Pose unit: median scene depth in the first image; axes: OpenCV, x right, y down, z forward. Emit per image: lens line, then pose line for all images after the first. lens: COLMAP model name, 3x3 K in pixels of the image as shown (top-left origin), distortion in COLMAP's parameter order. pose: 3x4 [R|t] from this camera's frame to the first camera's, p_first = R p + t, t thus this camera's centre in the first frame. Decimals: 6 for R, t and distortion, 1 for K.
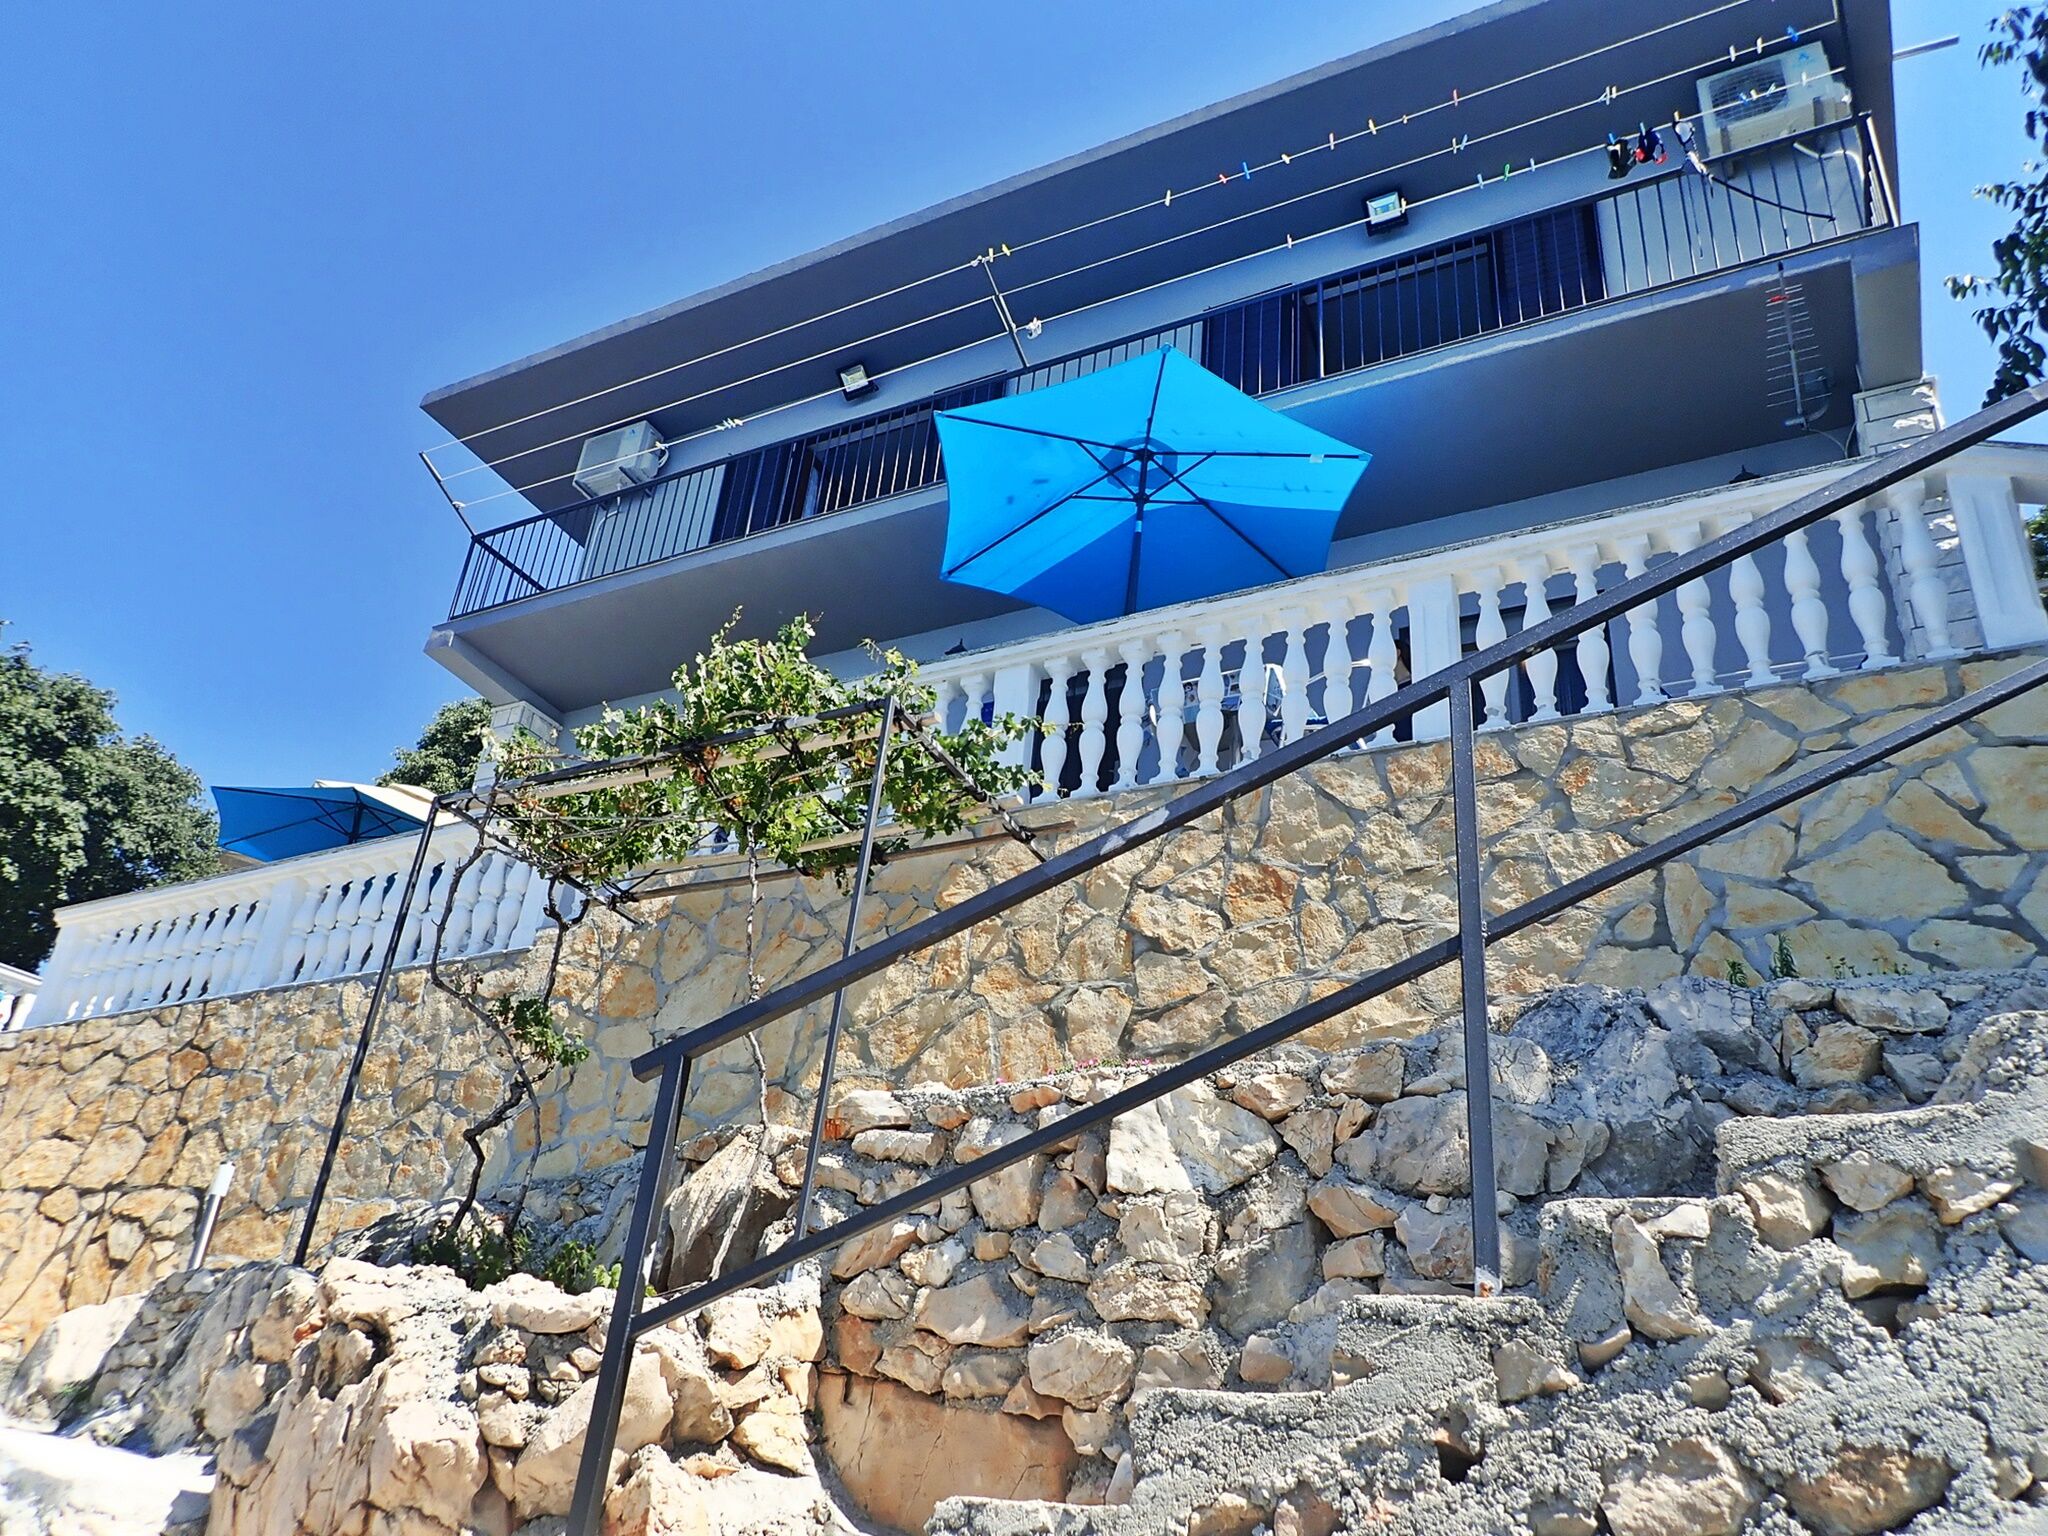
lens RADIAL K [[1528.4, 0, 1024.0], [0, 1528.4, 768.0], [0, 0, 1]] dist [-0.002437, -0.004562]
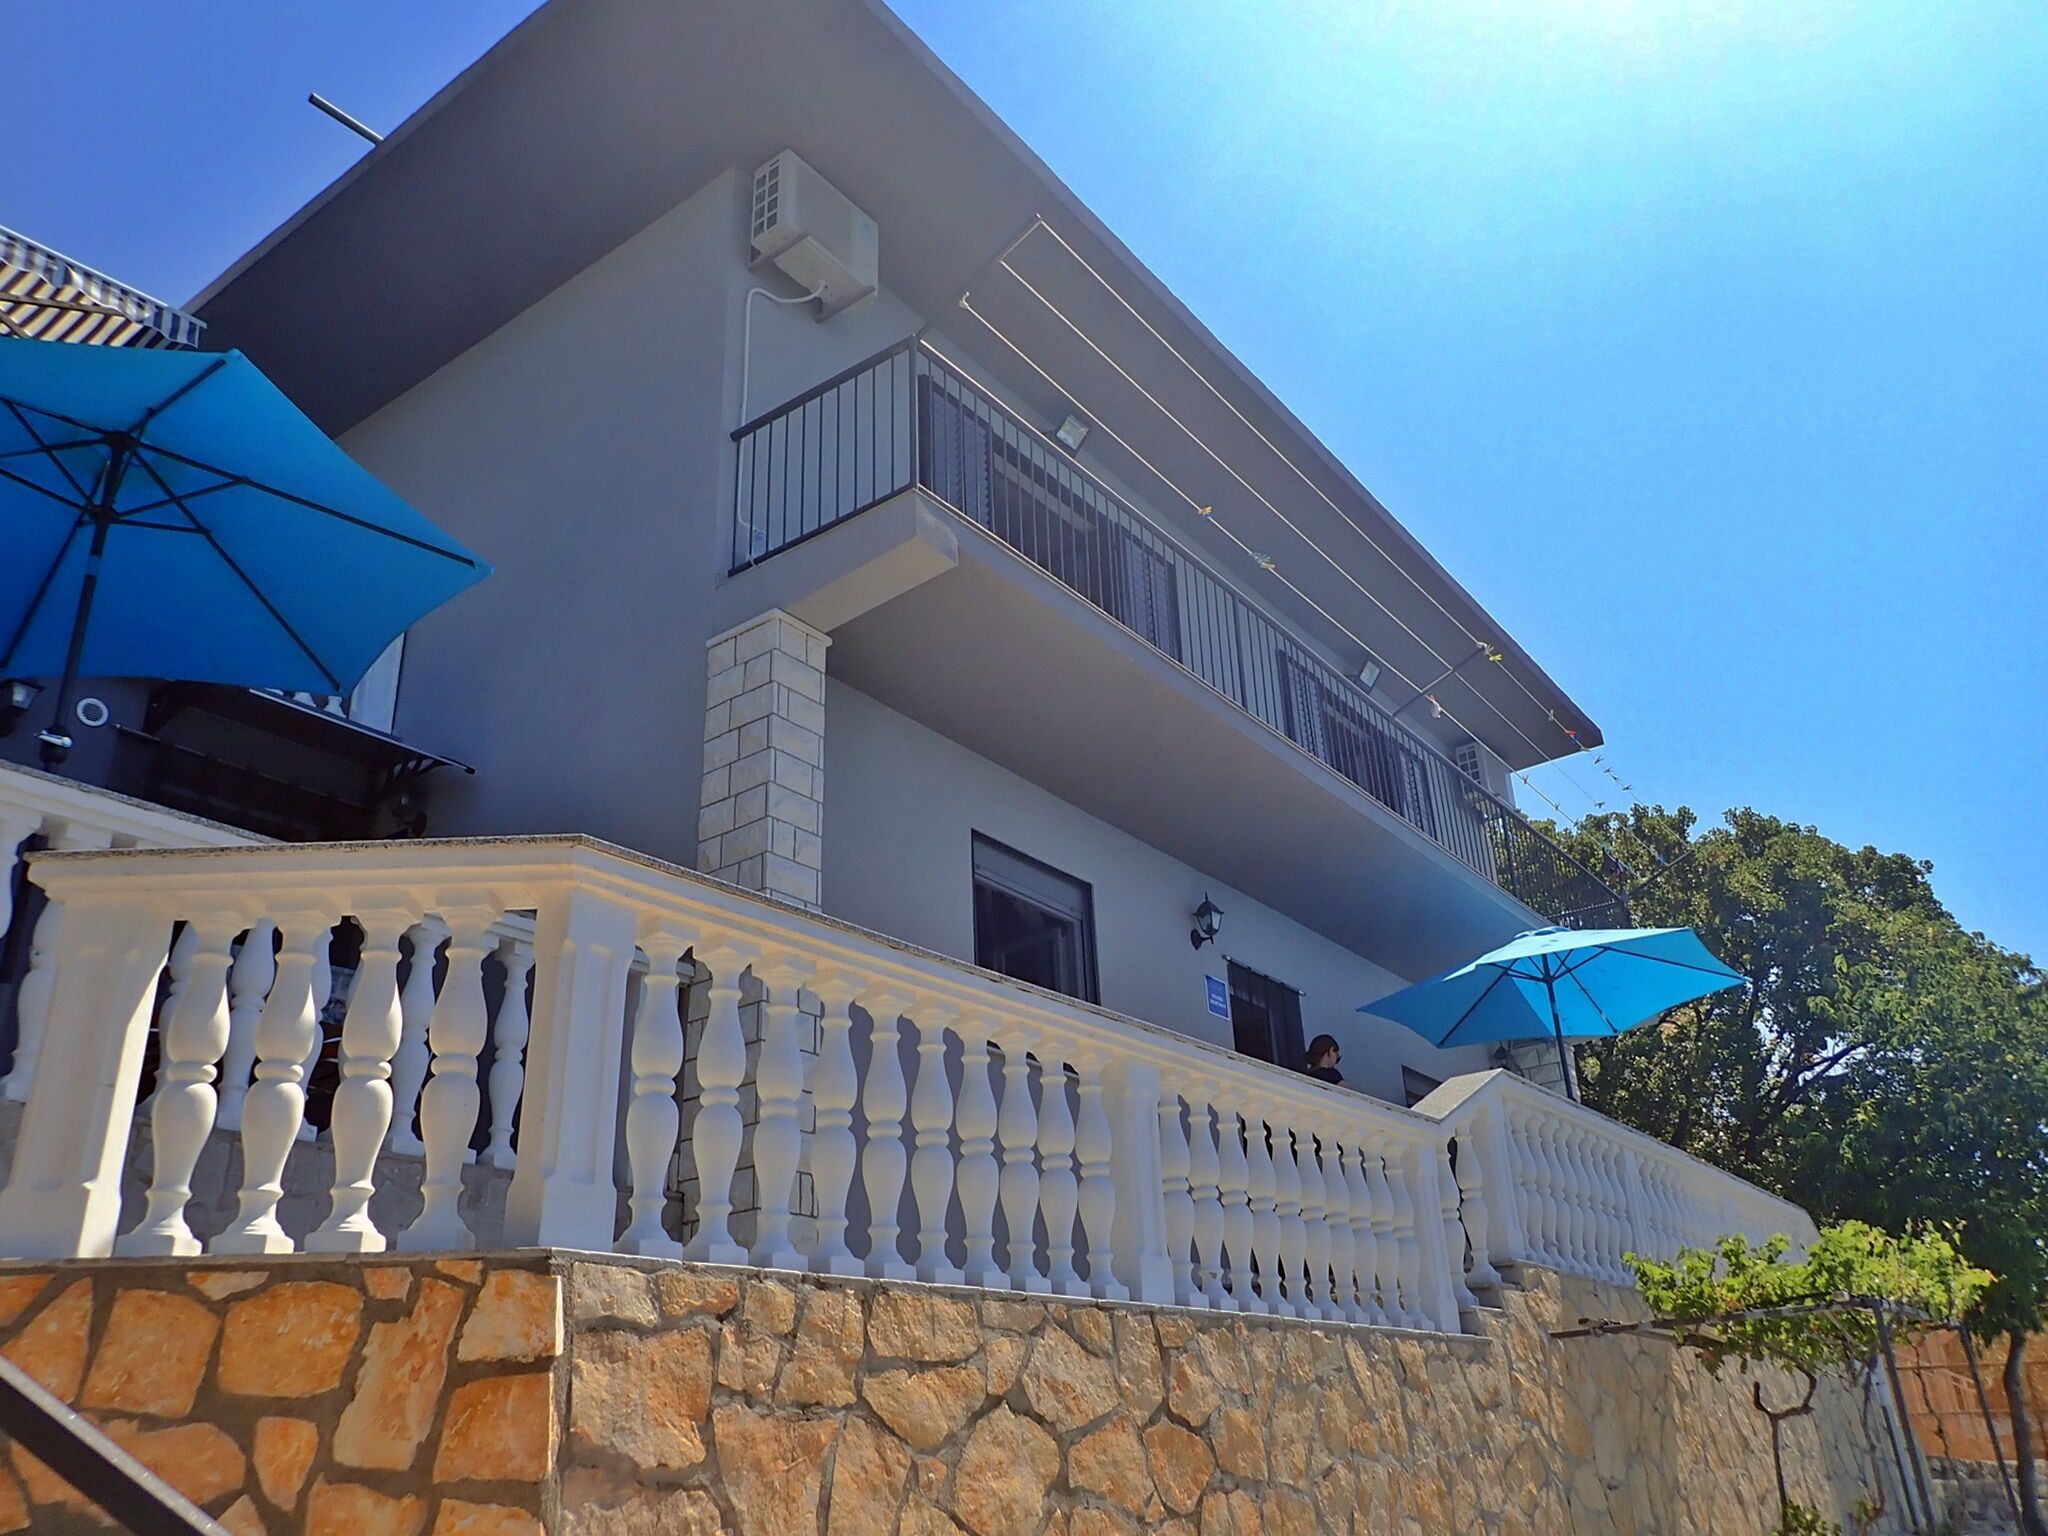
lens RADIAL K [[1564.9, 0, 1024.0], [0, 1564.9, 768.0], [0, 0, 1]] dist [0.001314, -0.006922]
pose [[0.162660, 0.338410, 0.926833, -1.541817], [-0.422430, 0.872785, -0.244539, 0.201030], [-0.891681, -0.351745, 0.284922, 1.366388]]
